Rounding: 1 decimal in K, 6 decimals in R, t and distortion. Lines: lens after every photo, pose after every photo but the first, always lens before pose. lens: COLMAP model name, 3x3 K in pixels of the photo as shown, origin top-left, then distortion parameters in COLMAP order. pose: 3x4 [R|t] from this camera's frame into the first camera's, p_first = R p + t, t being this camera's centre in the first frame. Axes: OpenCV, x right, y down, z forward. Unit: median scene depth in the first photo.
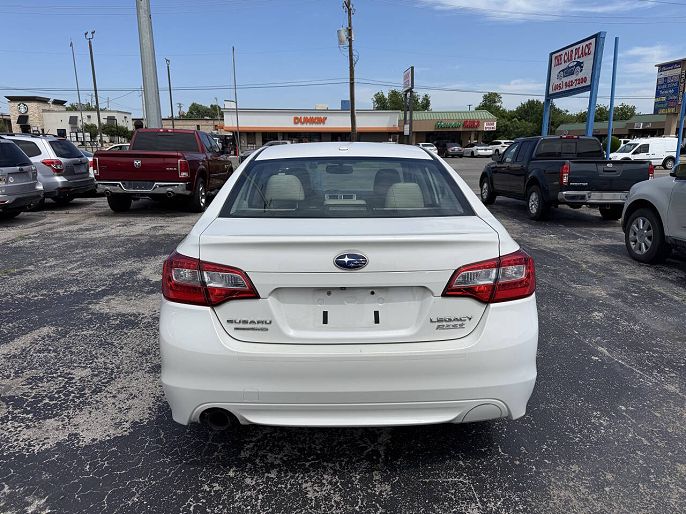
lens RADIAL K [[480.1, 0, 343.0], [0, 480.1, 257.0], [0, 0, 1]] dist [0.006267, -0.005929]
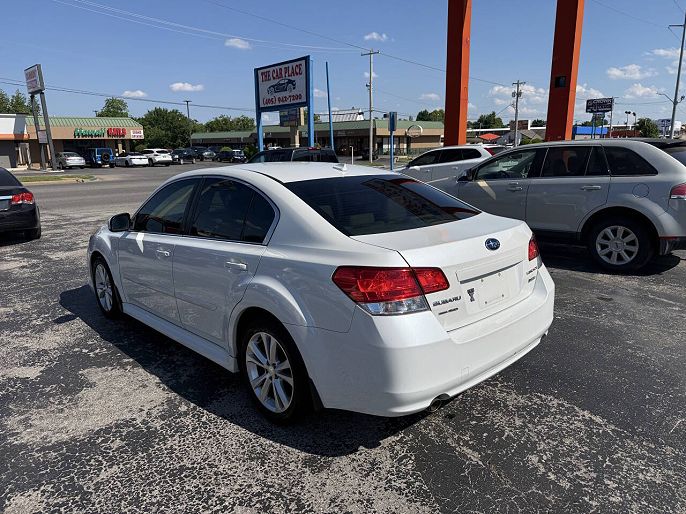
lens RADIAL K [[478.1, 0, 342.5], [0, 478.1, 264.2], [0, 0, 1]] dist [0.030050, -0.034153]
pose [[0.753327, -0.163899, 0.636896, -0.211402], [0.164721, 0.984601, 0.058543, -0.031493], [-0.636684, 0.060808, 0.768724, 0.098020]]
